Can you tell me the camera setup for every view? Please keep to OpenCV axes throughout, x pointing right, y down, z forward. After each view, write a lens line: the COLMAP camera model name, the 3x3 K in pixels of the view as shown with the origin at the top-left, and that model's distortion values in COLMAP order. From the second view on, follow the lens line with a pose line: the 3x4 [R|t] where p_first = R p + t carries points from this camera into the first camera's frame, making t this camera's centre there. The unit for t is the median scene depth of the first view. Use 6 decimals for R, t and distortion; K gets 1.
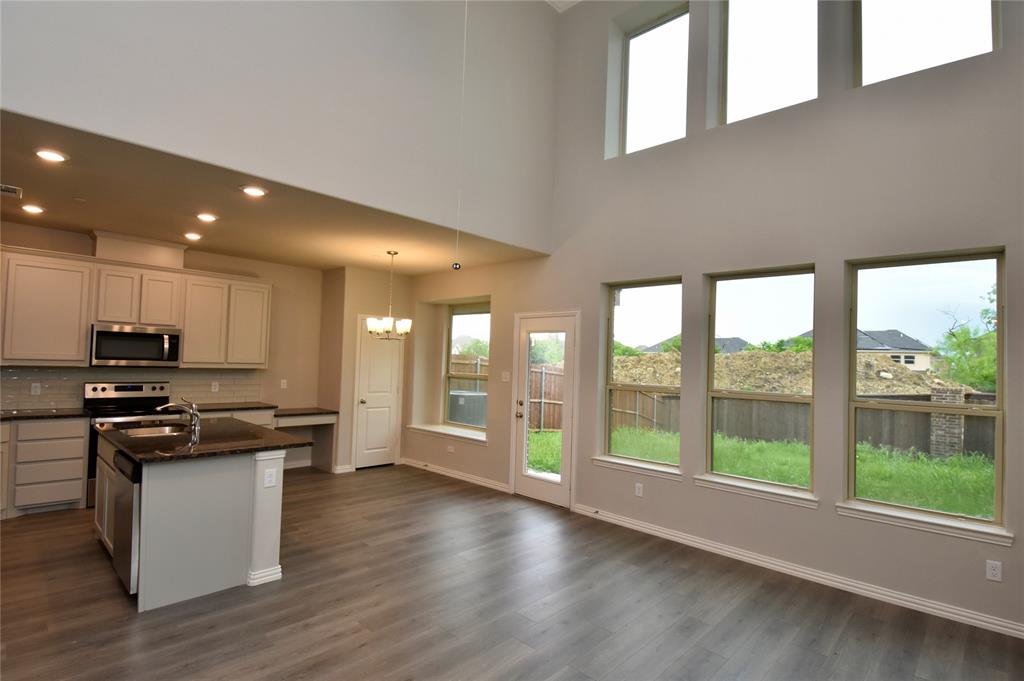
lens RADIAL K [[504.7, 0, 523.6], [0, 504.7, 347.9], [0, 0, 1]] dist [-0.008689, -0.000974]
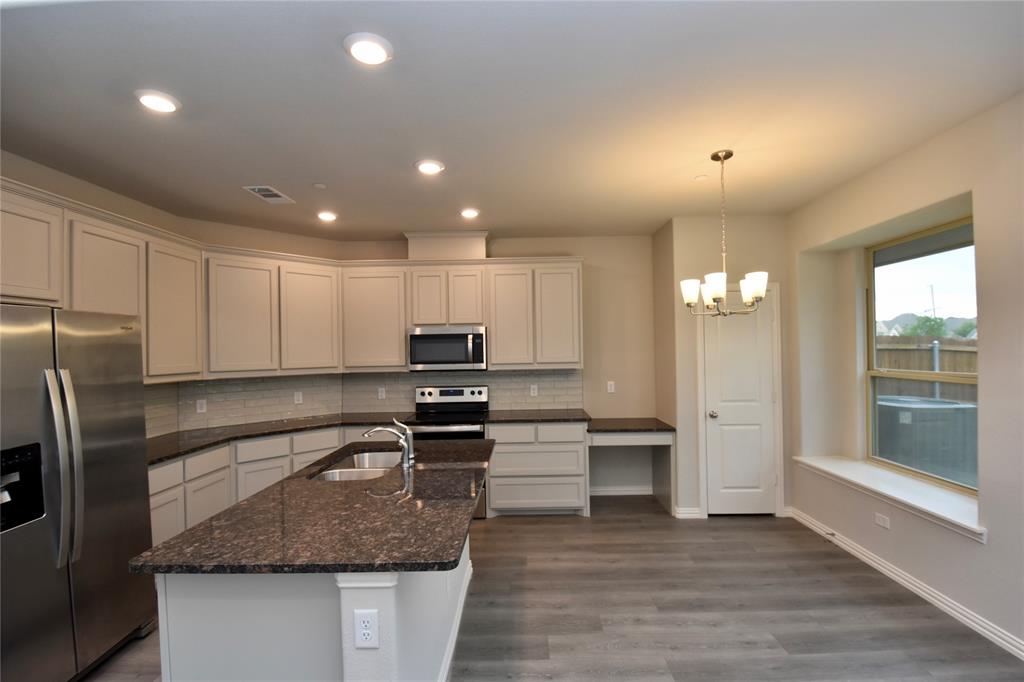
lens RADIAL K [[448.3, 0, 522.3], [0, 448.3, 345.6], [0, 0, 1]] dist [0.008880, -0.018108]
pose [[0.675552, -0.049570, -0.735644, -0.060643], [0.058935, 0.998175, -0.013140, 0.010010], [0.734953, -0.034478, 0.677241, 0.520717]]
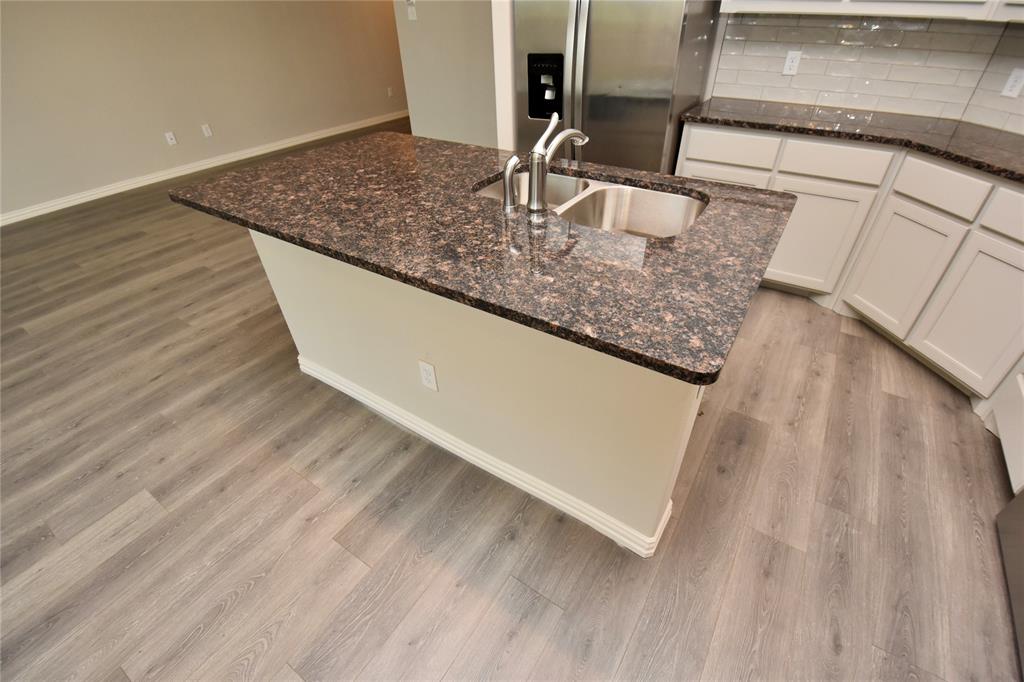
lens RADIAL K [[448.3, 0, 522.3], [0, 448.3, 345.6], [0, 0, 1]] dist [0.008880, -0.018108]
pose [[-0.984012, 0.096857, -0.149464, -0.440667], [-0.008183, 0.813727, 0.581190, 0.036348], [0.177915, 0.573121, -0.799924, 0.974545]]
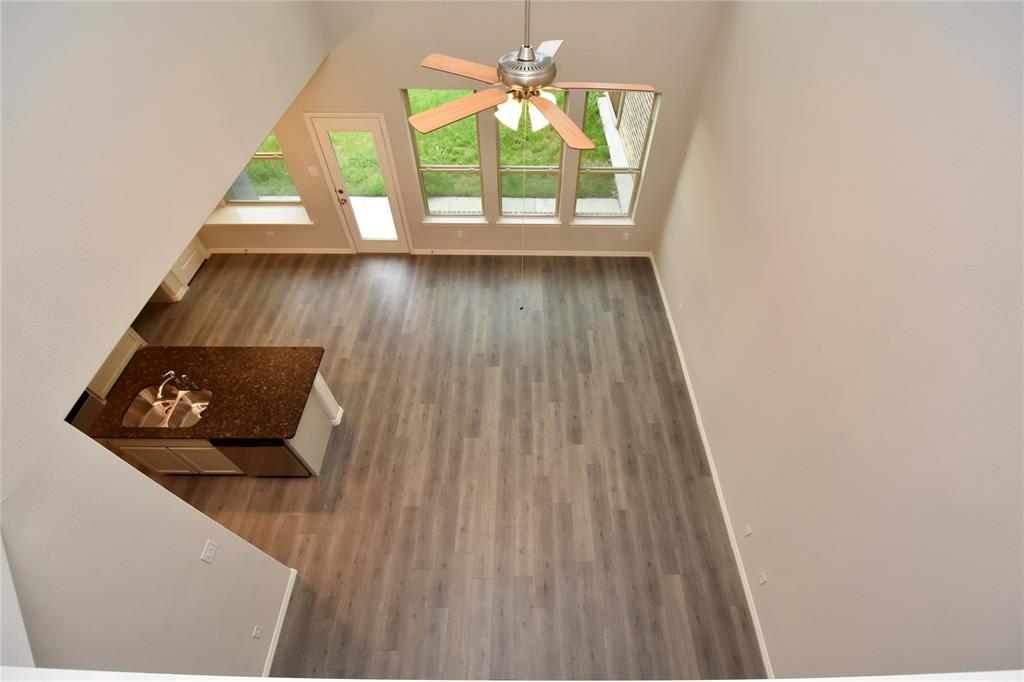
lens RADIAL K [[448.3, 0, 522.3], [0, 448.3, 345.6], [0, 0, 1]] dist [0.008880, -0.018108]
pose [[0.729105, -0.544836, 0.414198, -0.345761], [-0.004651, 0.601239, 0.799056, -0.544260], [-0.684386, -0.584522, 0.435832, 0.043903]]
